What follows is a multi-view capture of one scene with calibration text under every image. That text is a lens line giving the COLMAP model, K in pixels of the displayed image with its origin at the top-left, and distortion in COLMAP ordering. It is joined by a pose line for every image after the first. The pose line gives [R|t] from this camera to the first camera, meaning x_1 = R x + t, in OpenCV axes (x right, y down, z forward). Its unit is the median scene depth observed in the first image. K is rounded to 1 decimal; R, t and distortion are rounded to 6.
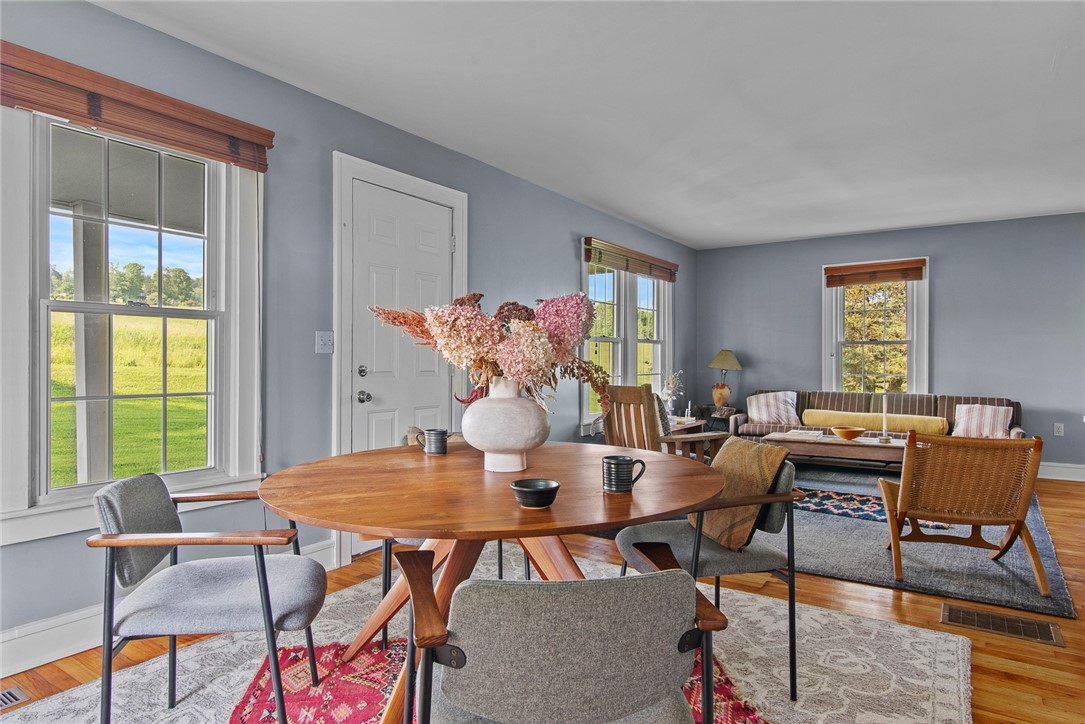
lens RADIAL K [[637.0, 0, 545.6], [0, 637.0, 362.9], [0, 0, 1]] dist [0.001227, 0.000294]
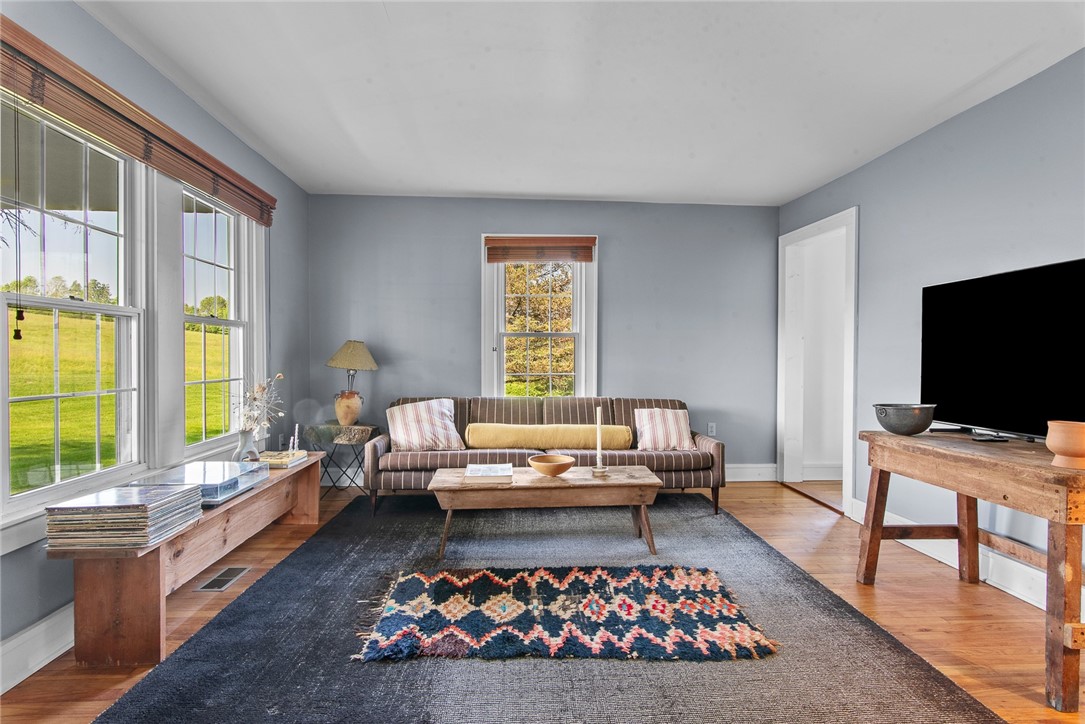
lens RADIAL K [[521.3, 0, 541.5], [0, 521.3, 362.4], [0, 0, 1]] dist [0.000700, 0.000131]
pose [[0.796307, -0.004936, 0.604873, 0.114194], [-0.000815, 0.999957, 0.009234, -0.002778], [-0.604892, -0.007846, 0.796268, 0.475794]]
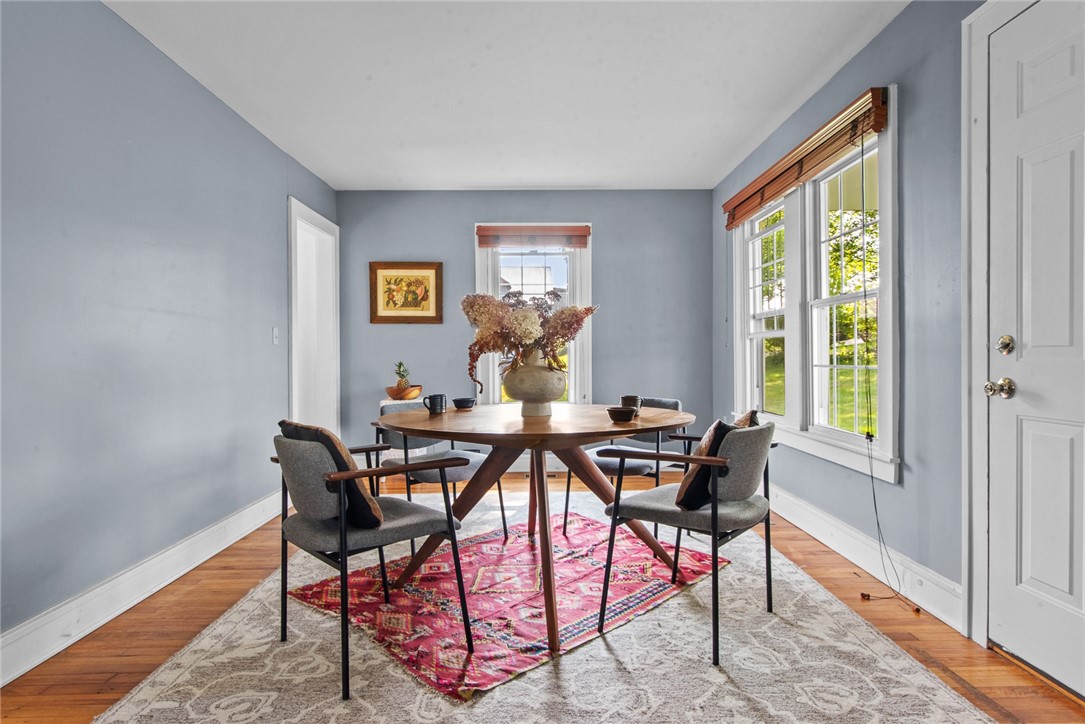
lens RADIAL K [[585.6, 0, 541.9], [0, 585.6, 364.5], [0, 0, 1]] dist [-0.000979, 0.000021]
pose [[-0.823196, 0.010124, -0.567667, 0.200097], [0.002212, 0.999891, 0.014624, 0.011735], [0.567753, 0.010782, -0.823128, 0.634710]]
